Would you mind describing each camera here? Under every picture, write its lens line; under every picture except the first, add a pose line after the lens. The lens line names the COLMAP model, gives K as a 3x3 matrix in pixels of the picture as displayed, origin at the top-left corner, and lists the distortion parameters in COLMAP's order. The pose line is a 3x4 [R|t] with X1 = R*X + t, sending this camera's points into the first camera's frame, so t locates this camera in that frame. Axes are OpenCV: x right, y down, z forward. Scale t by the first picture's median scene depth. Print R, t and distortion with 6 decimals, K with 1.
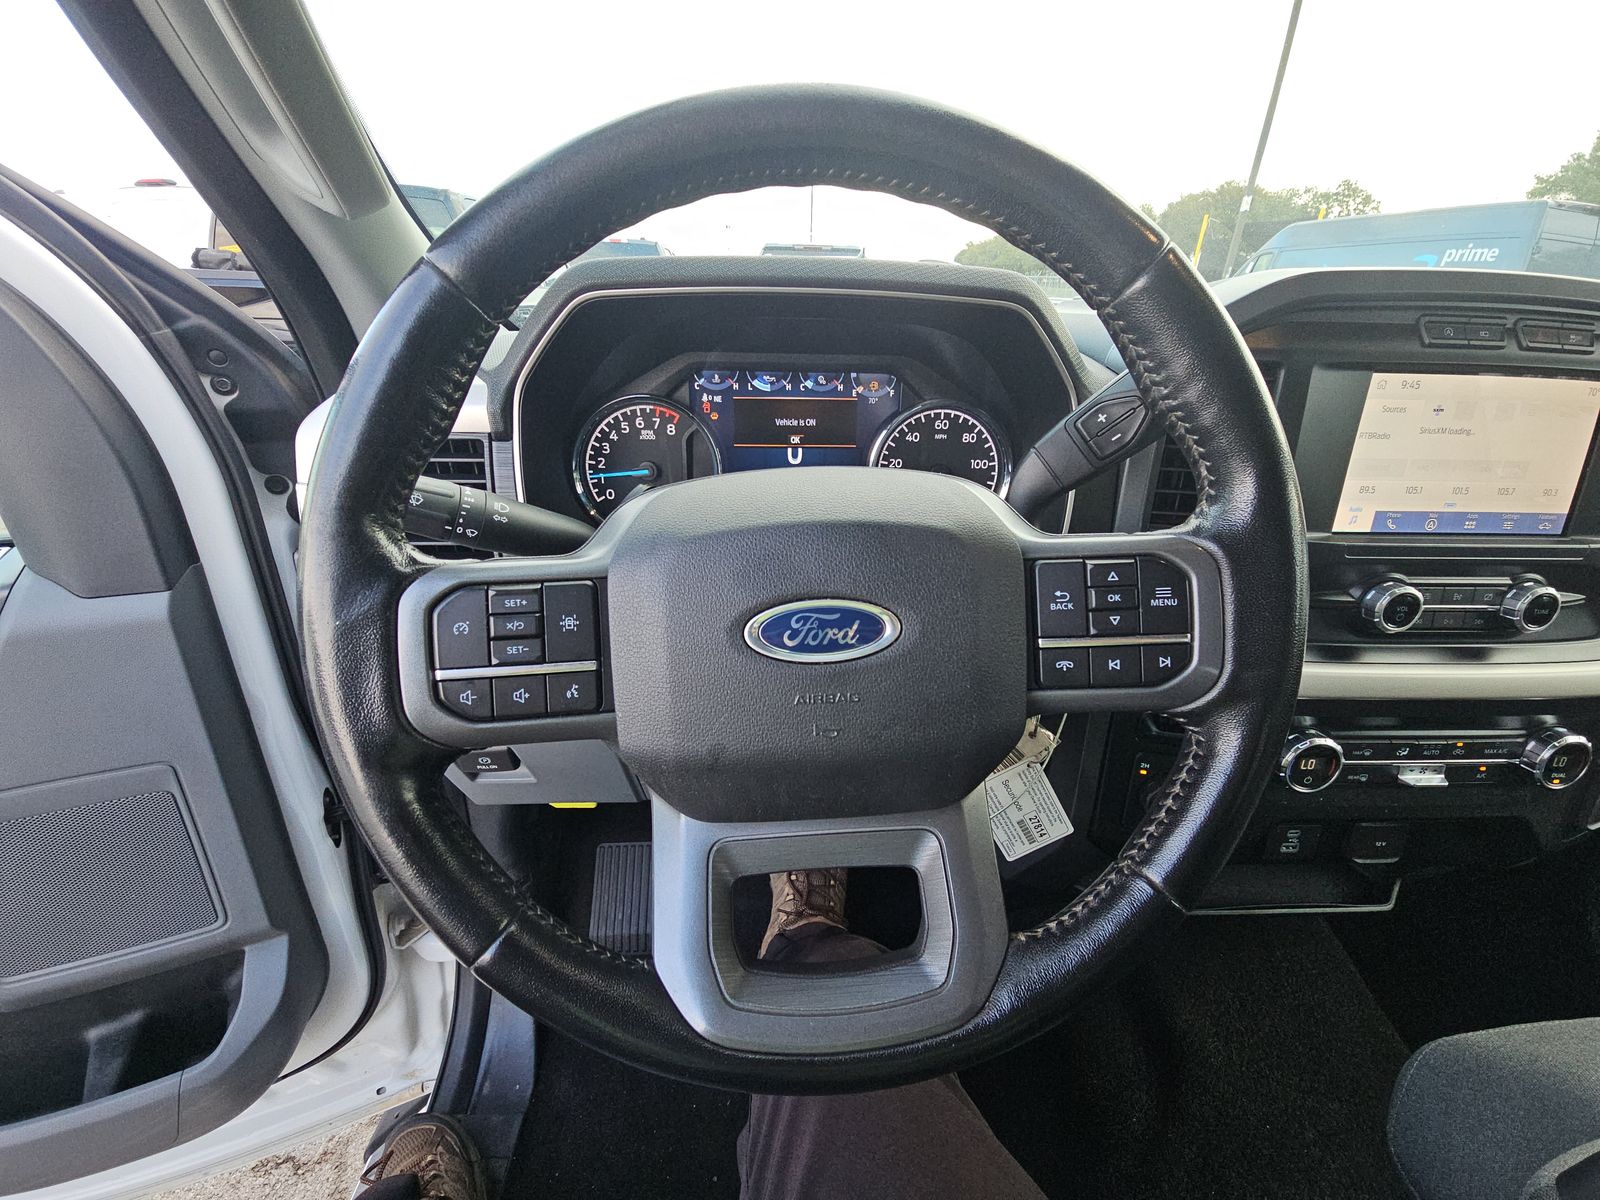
lens RADIAL K [[635.6, 0, 810.2], [0, 635.6, 601.7], [0, 0, 1]] dist [-0.016966, -0.001062]
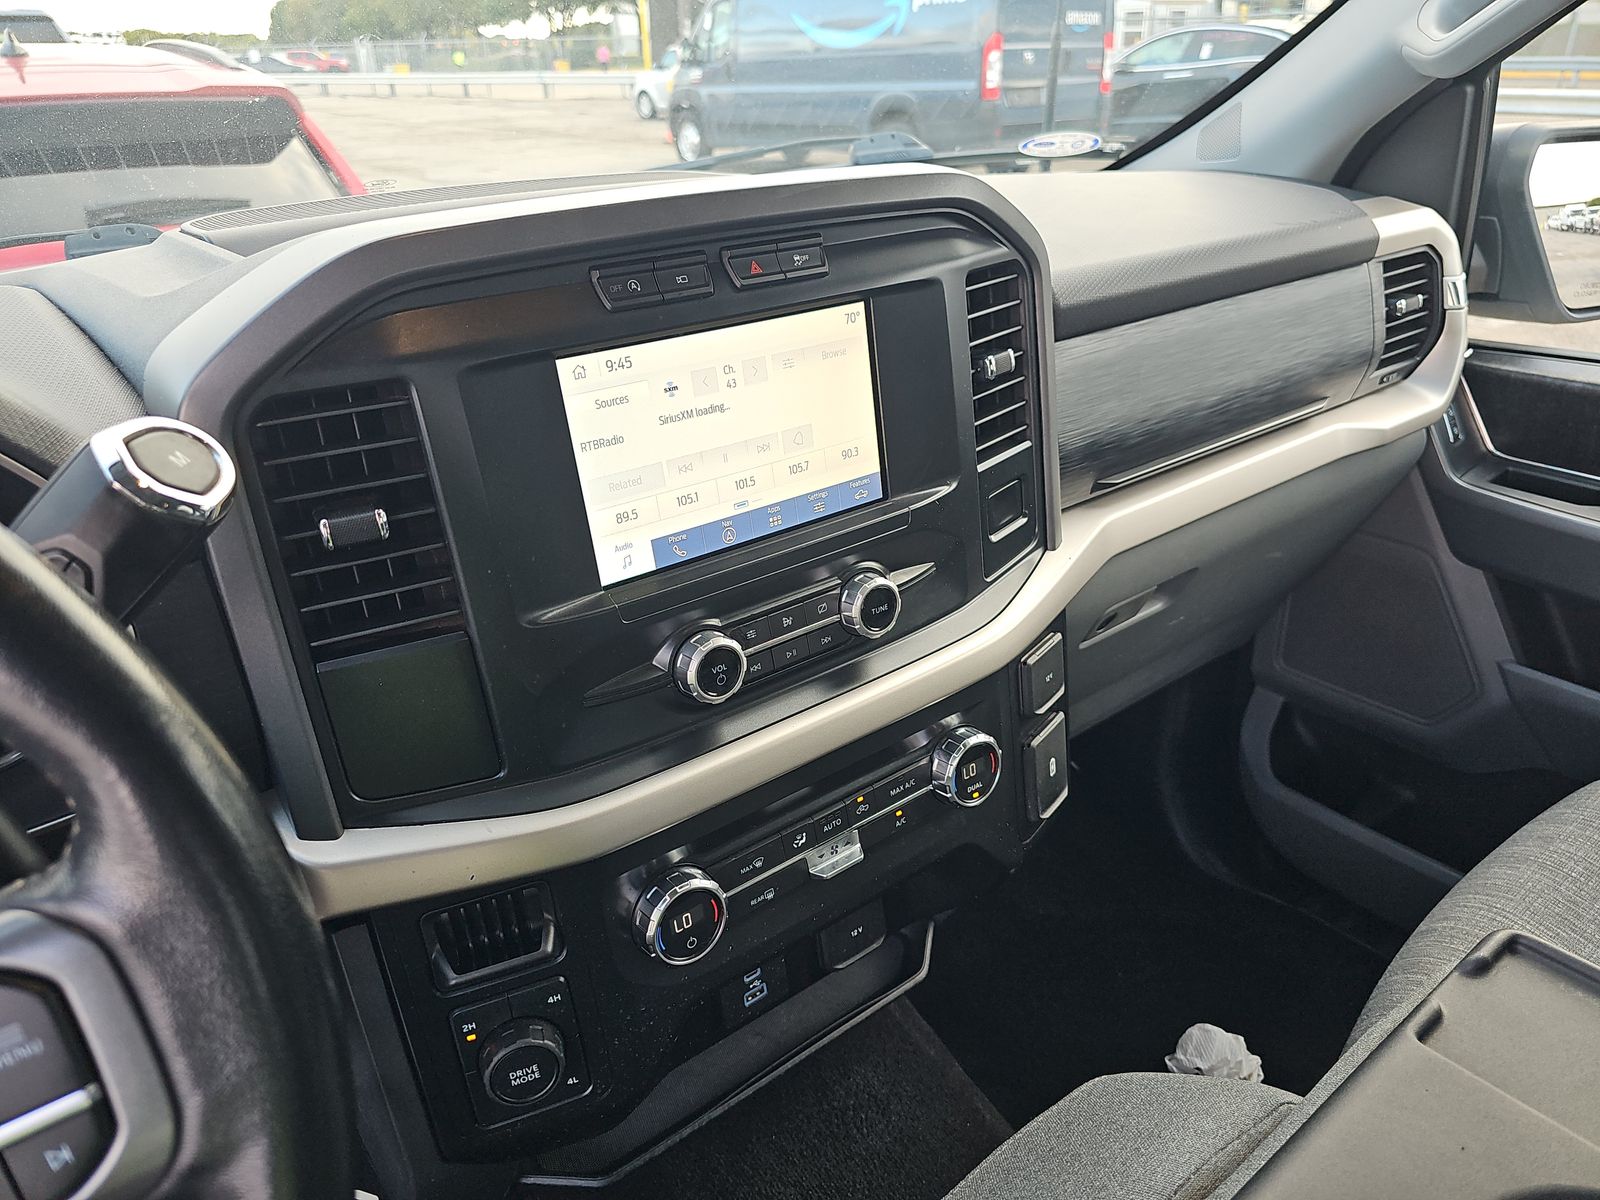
lens RADIAL K [[1056.4, 0, 798.1], [0, 1056.4, 600.4], [0, 0, 1]] dist [-0.010404, -0.005120]
pose [[0.806940, -0.300795, 0.508301, 0.508122], [0.296824, 0.950558, 0.091293, -0.166554], [-0.510630, 0.077208, 0.856327, -0.076763]]
